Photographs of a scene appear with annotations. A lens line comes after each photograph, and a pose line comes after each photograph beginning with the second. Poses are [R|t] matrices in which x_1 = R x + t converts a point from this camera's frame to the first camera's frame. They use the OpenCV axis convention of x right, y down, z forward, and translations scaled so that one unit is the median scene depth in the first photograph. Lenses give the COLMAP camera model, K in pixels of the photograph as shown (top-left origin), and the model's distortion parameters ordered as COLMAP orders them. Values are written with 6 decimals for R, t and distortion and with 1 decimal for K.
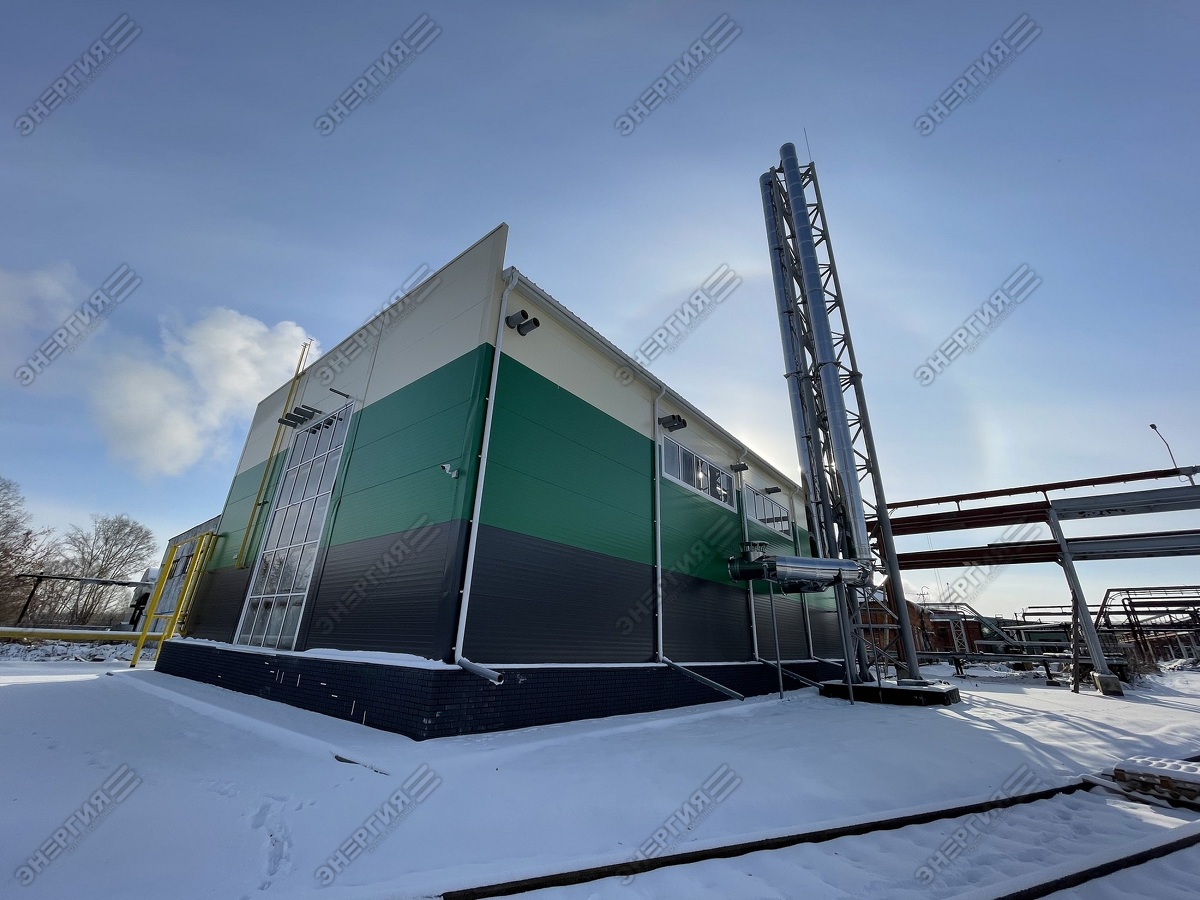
lens RADIAL K [[480.6, 0, 600.0], [0, 480.6, 450.0], [0, 0, 1]] dist [0.000551, 0.000139]
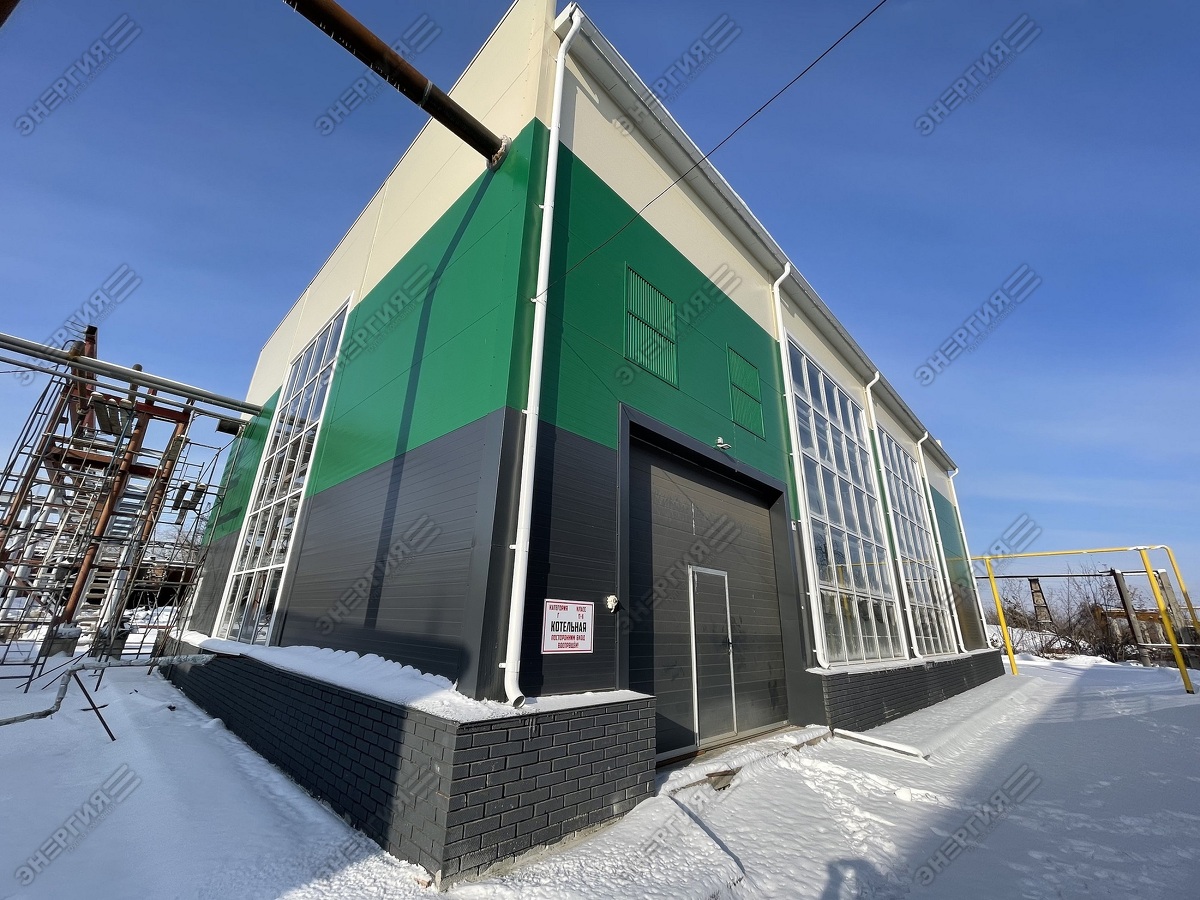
lens RADIAL K [[480.6, 0, 600.0], [0, 480.6, 450.0], [0, 0, 1]] dist [0.000551, 0.000139]
pose [[1.000000, 0.000055, -0.000861, 0.626244], [-0.000055, 1.000000, -0.000218, 0.000282], [0.000861, 0.000218, 1.000000, -0.000074]]
